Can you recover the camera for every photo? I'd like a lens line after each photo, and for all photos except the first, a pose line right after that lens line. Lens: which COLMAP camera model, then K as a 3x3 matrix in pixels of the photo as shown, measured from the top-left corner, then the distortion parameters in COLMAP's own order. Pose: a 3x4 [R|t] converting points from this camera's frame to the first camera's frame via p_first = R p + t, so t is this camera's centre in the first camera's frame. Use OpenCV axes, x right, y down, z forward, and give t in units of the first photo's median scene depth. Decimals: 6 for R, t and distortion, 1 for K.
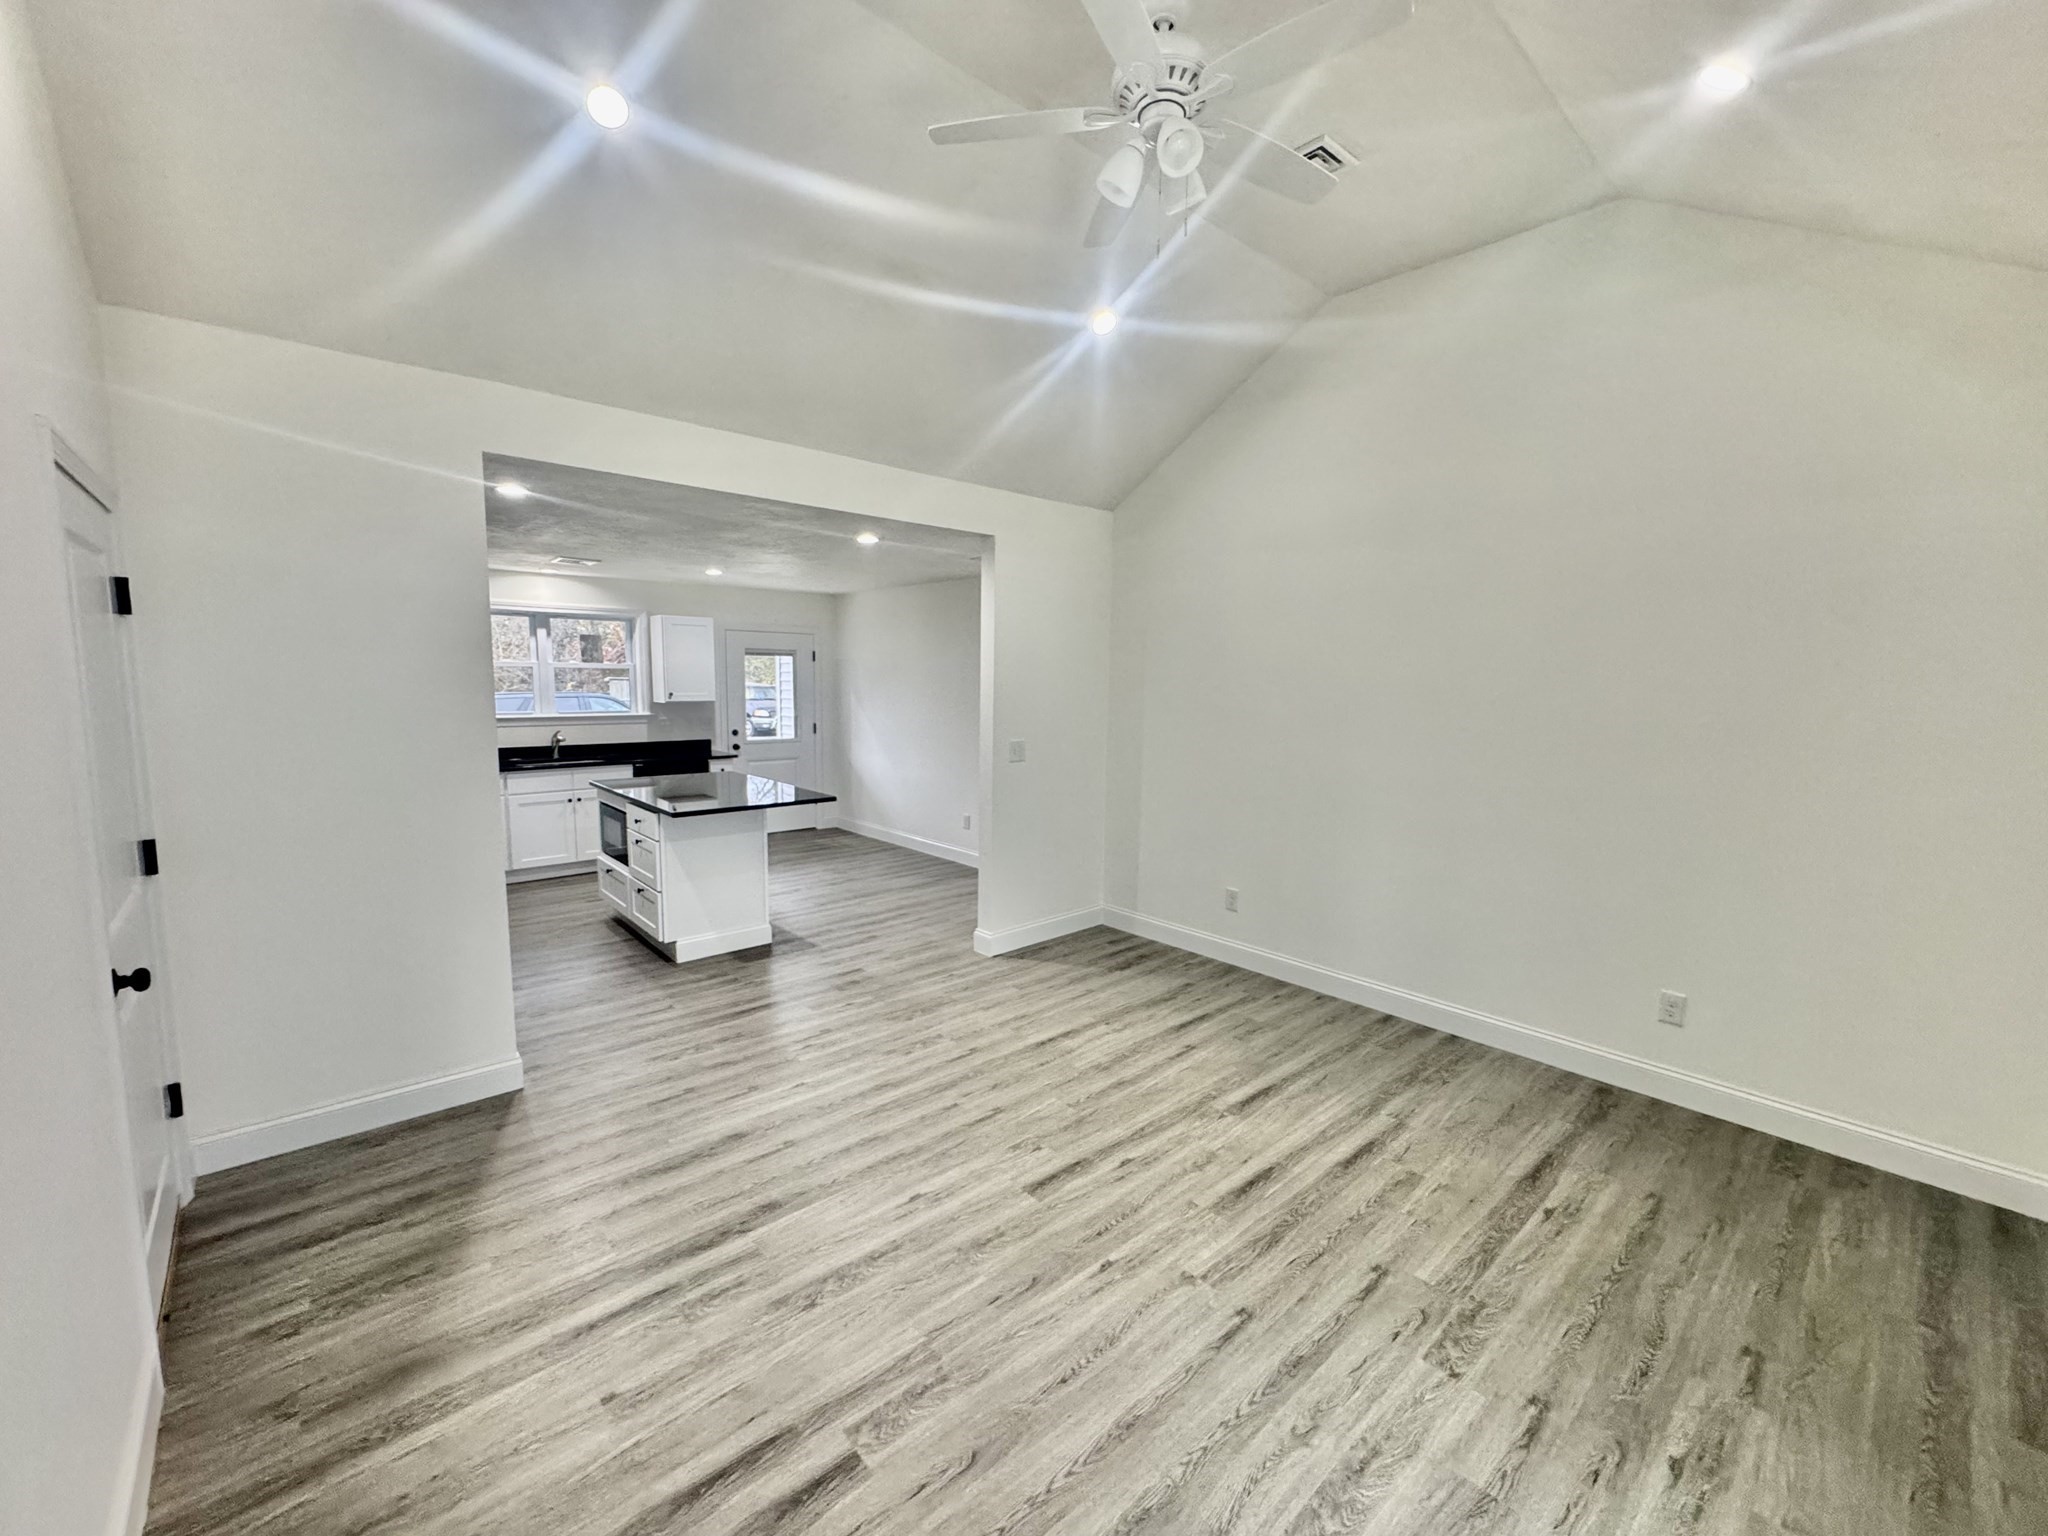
lens RADIAL K [[832.0, 0, 1029.9], [0, 832.0, 763.3], [0, 0, 1]] dist [0.000878, 0.000365]
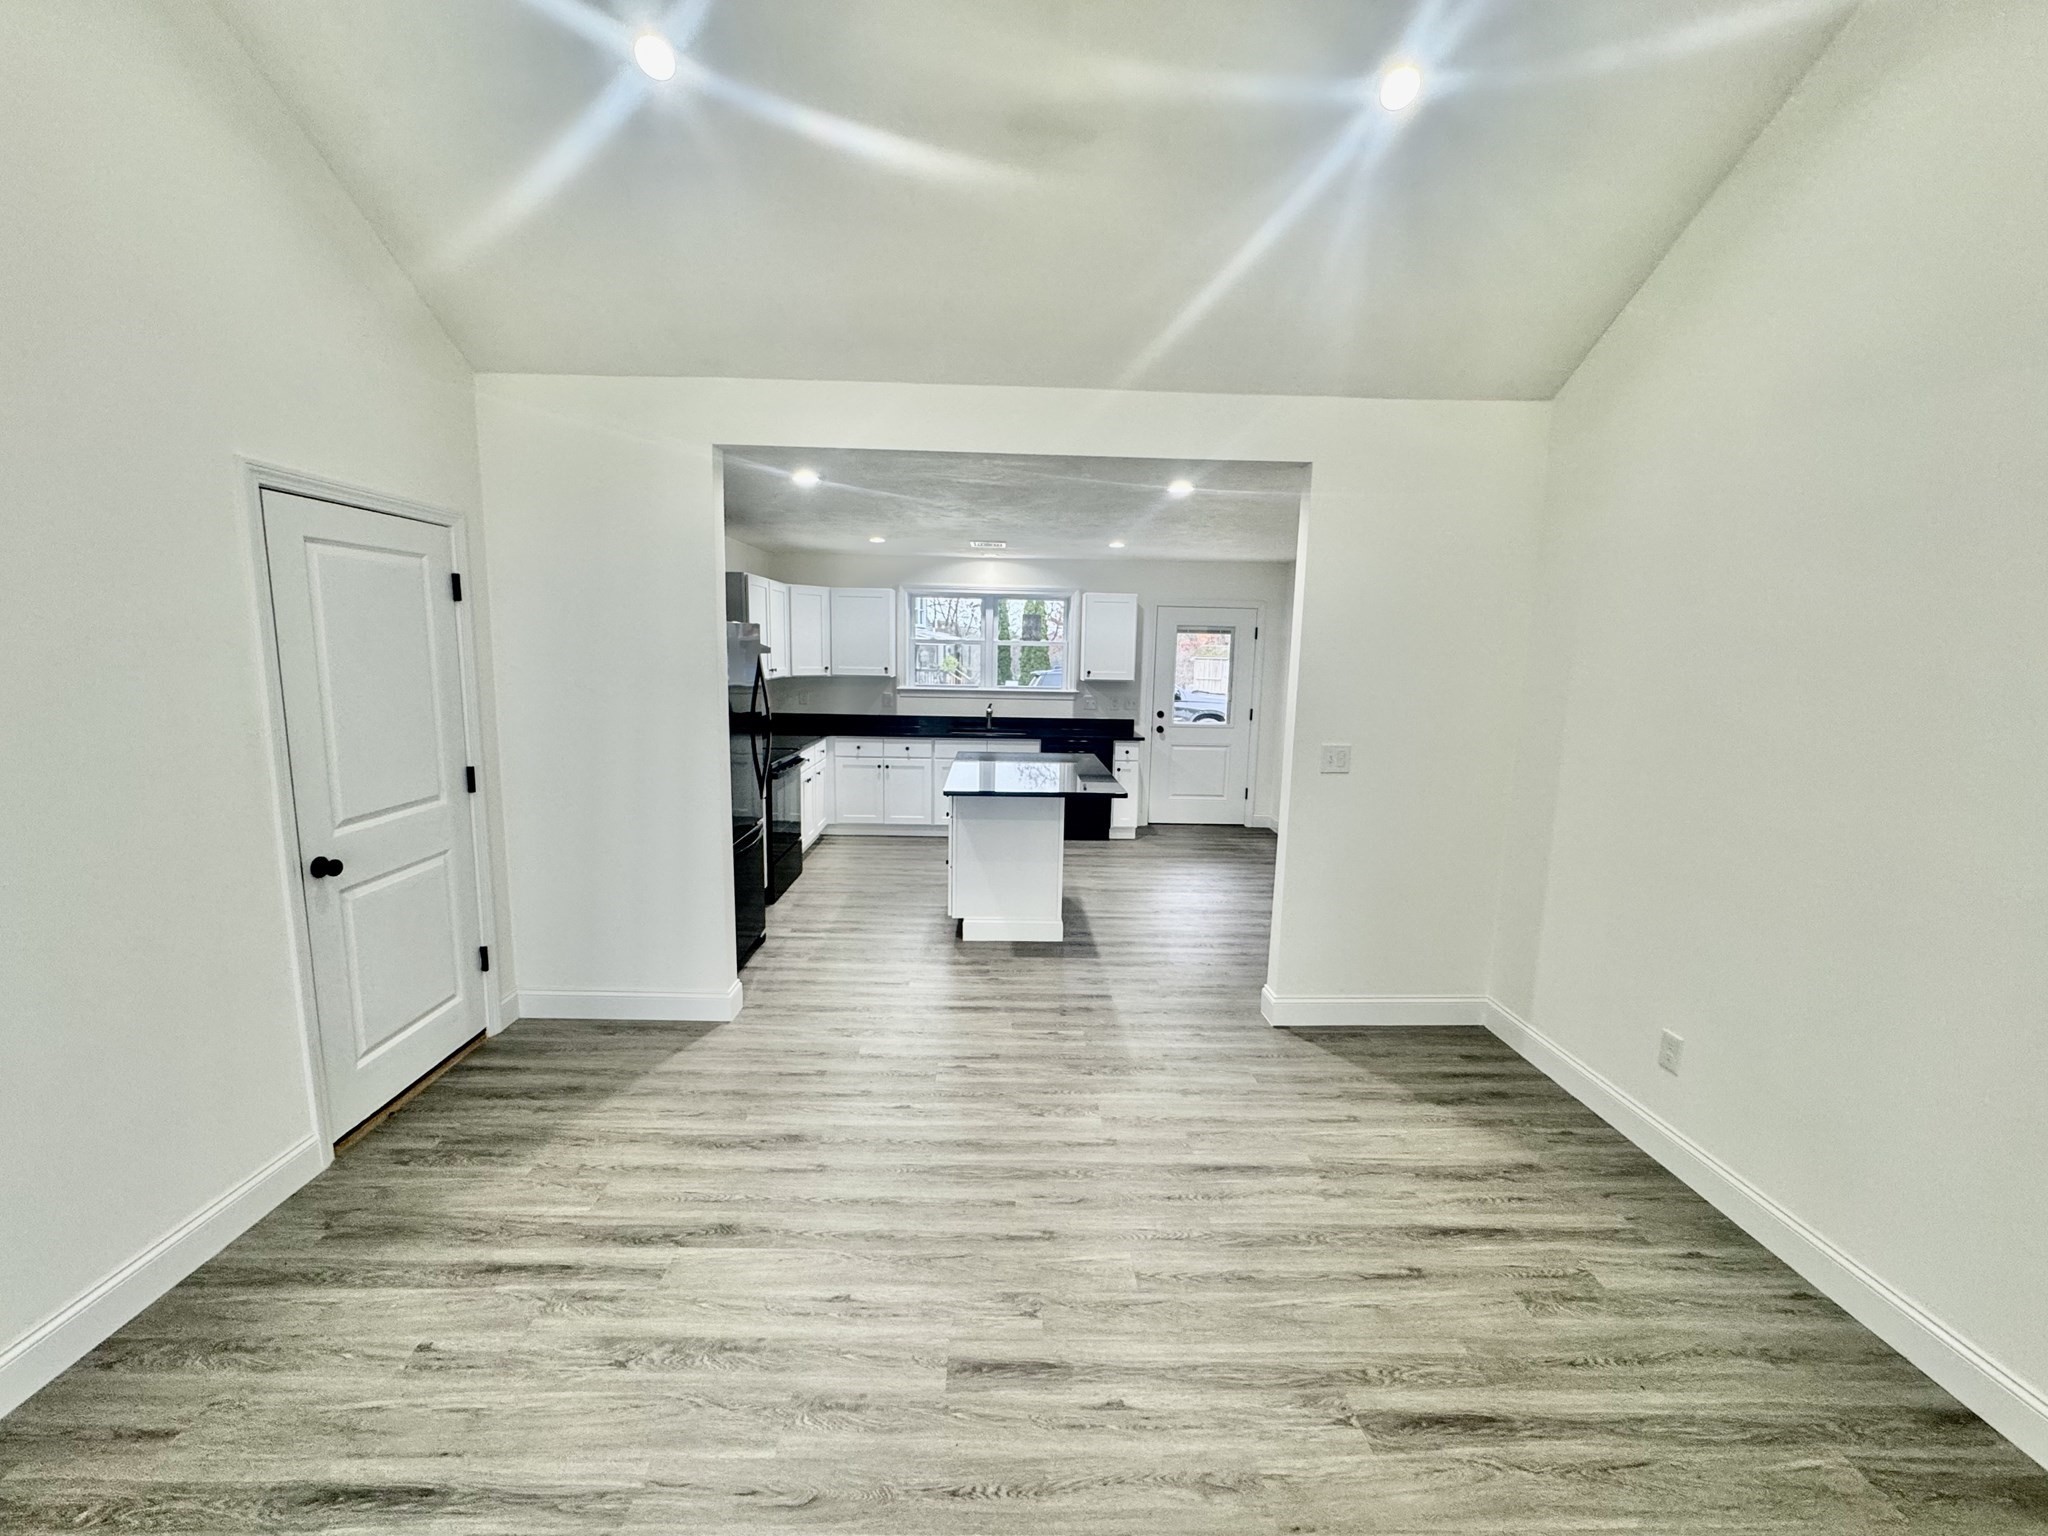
lens RADIAL K [[844.6, 0, 1021.7], [0, 844.6, 768.3], [0, 0, 1]] dist [0.000310, 0.000150]
pose [[0.756301, 0.095110, -0.647273, 0.375972], [-0.078391, 0.995422, 0.054672, -0.037989], [0.649510, 0.009392, 0.760295, 0.384667]]
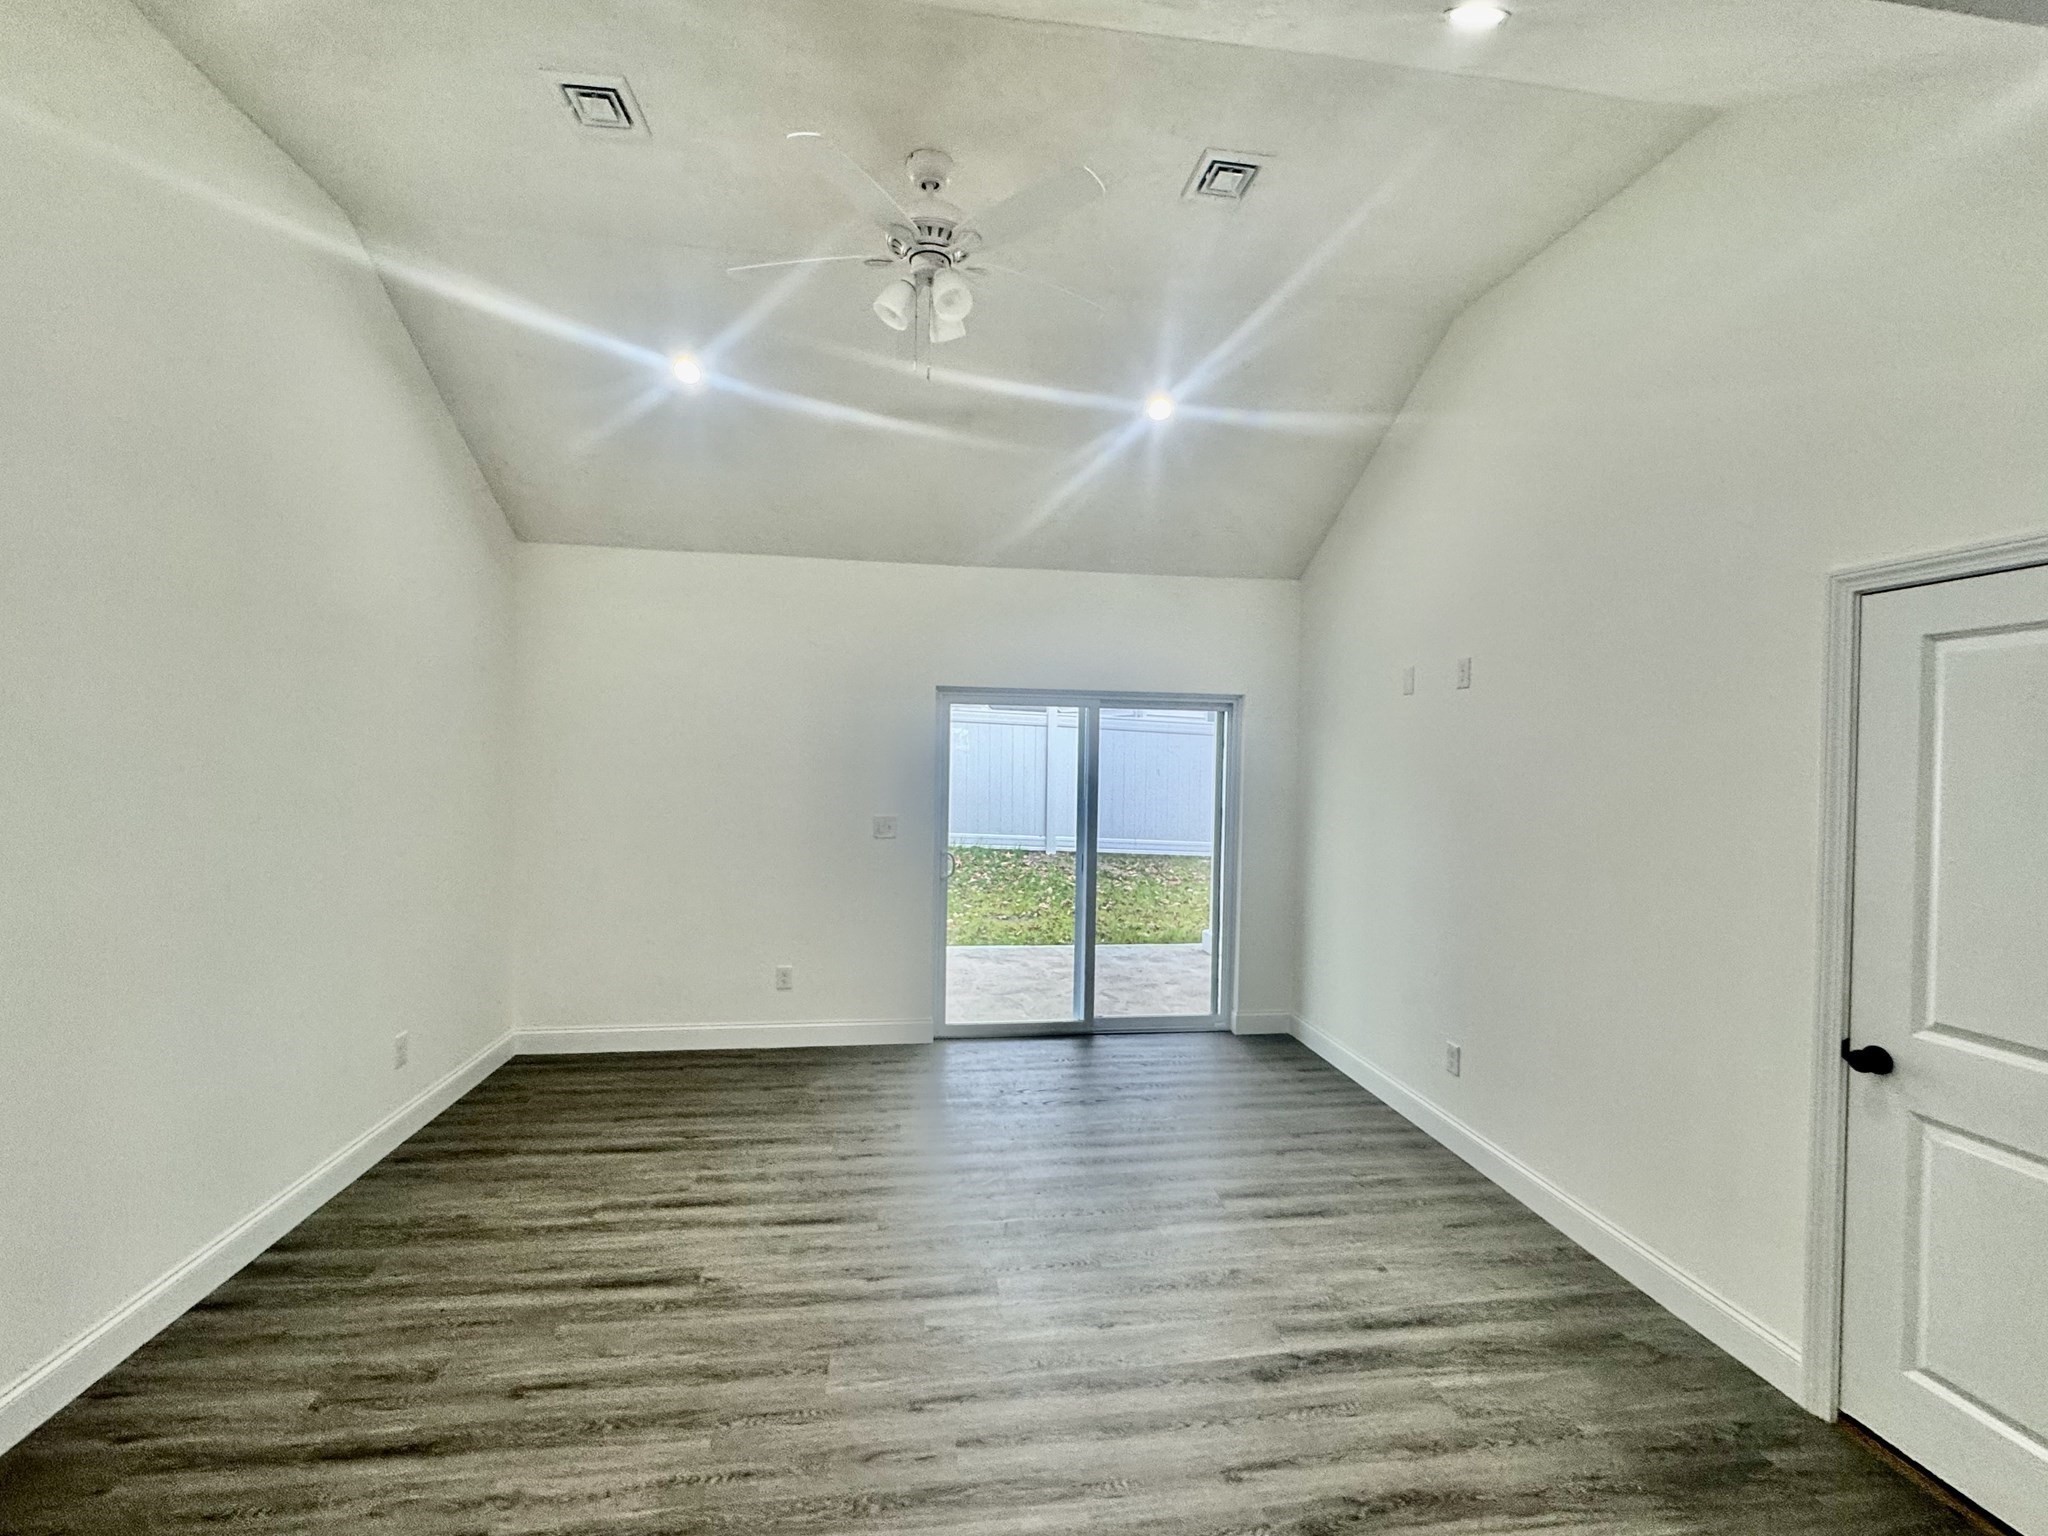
lens RADIAL K [[876.3, 0, 1021.8], [0, 876.3, 767.8], [0, 0, 1]] dist [-0.002390, 0.000089]
pose [[-0.829079, -0.039415, 0.557741, -0.447698], [0.029204, 0.993098, 0.113592, -0.149843], [-0.558369, 0.110465, -0.822206, 1.392551]]
